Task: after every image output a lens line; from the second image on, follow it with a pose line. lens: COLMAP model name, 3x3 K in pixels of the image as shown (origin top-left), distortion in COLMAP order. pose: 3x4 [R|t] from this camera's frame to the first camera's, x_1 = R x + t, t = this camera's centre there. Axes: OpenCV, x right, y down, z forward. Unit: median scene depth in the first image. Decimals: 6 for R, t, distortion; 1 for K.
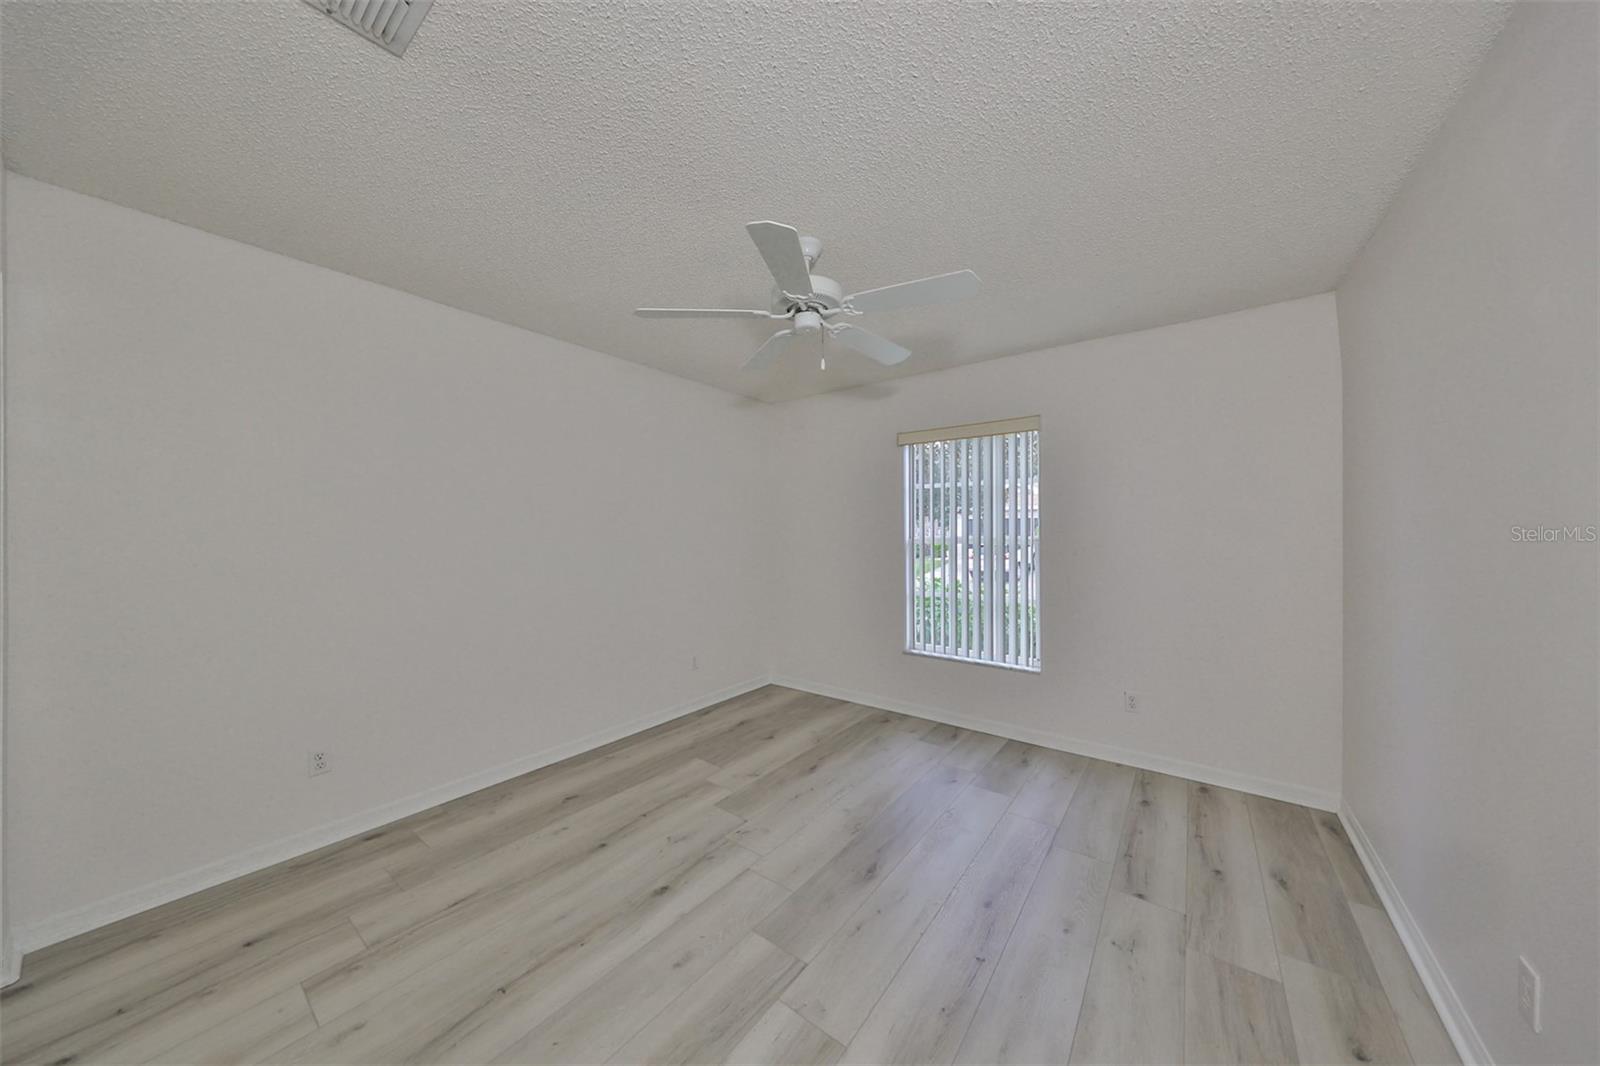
lens RADIAL K [[502.1, 0, 830.3], [0, 502.1, 531.5], [0, 0, 1]] dist [0.000904, -0.000477]
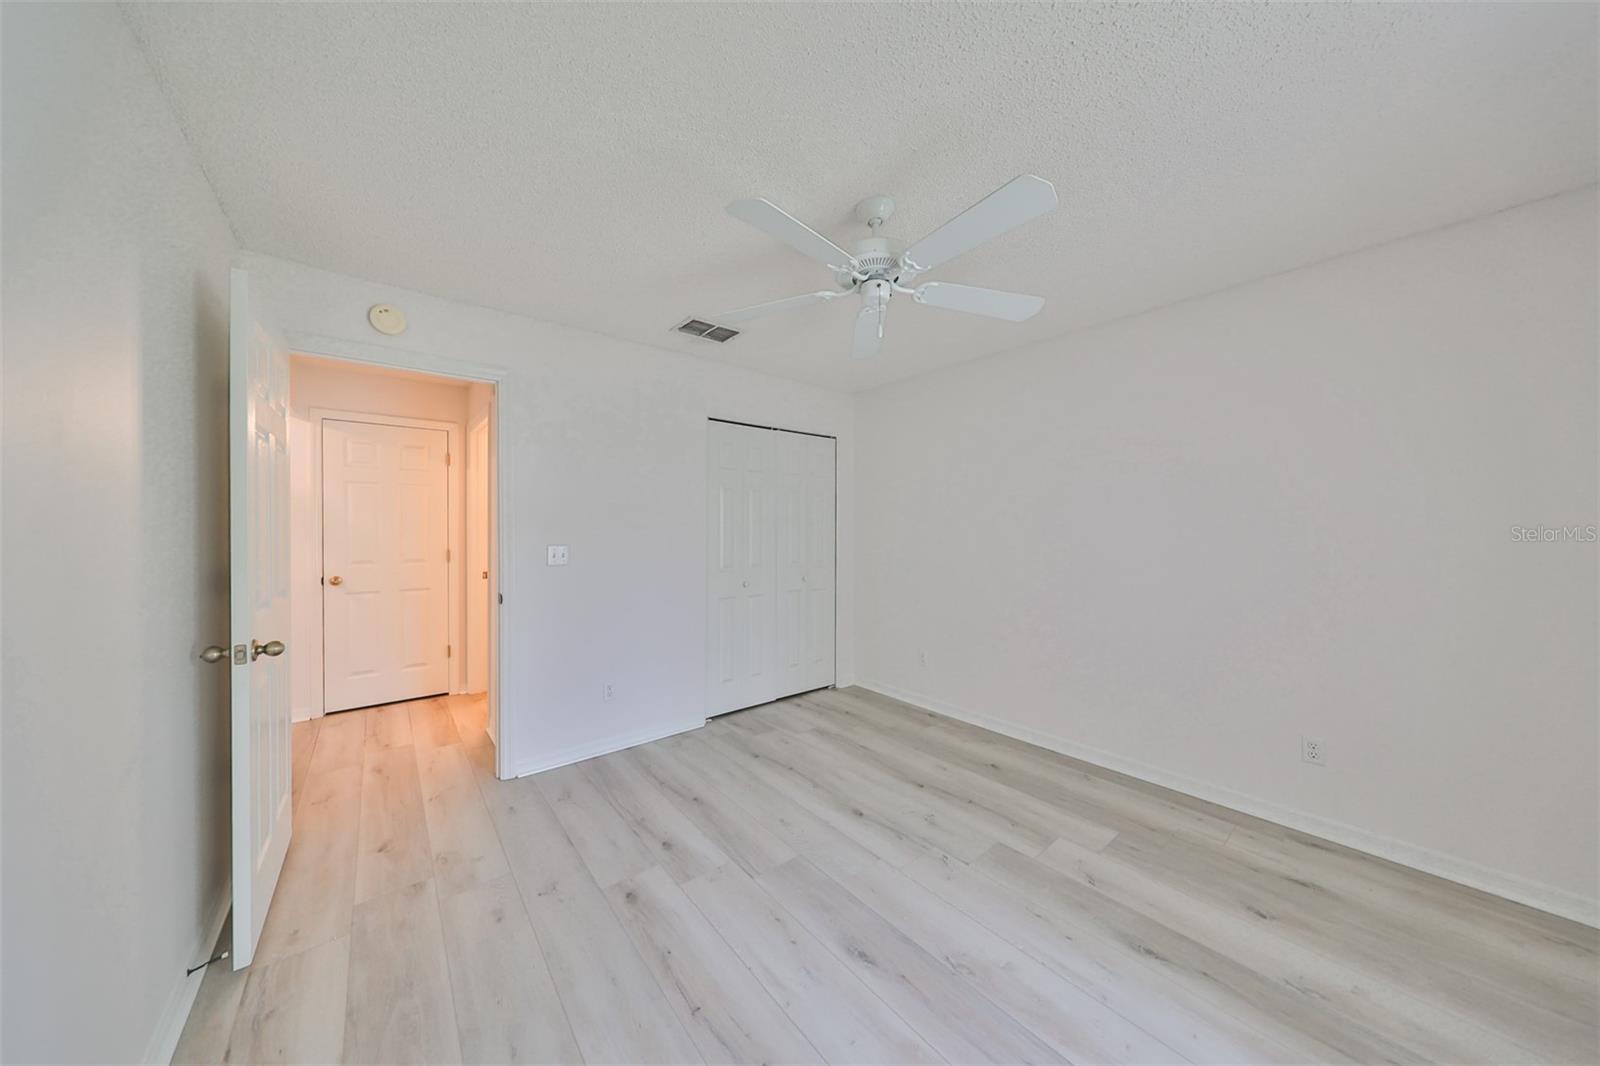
lens RADIAL K [[502.1, 0, 827.9], [0, 502.1, 526.3], [0, 0, 1]] dist [0.000904, -0.000477]
pose [[-0.201414, 0.005366, -0.979492, 0.716303], [0.000855, 0.999986, 0.005303, -0.034219], [0.979506, 0.000231, -0.201415, 0.875677]]
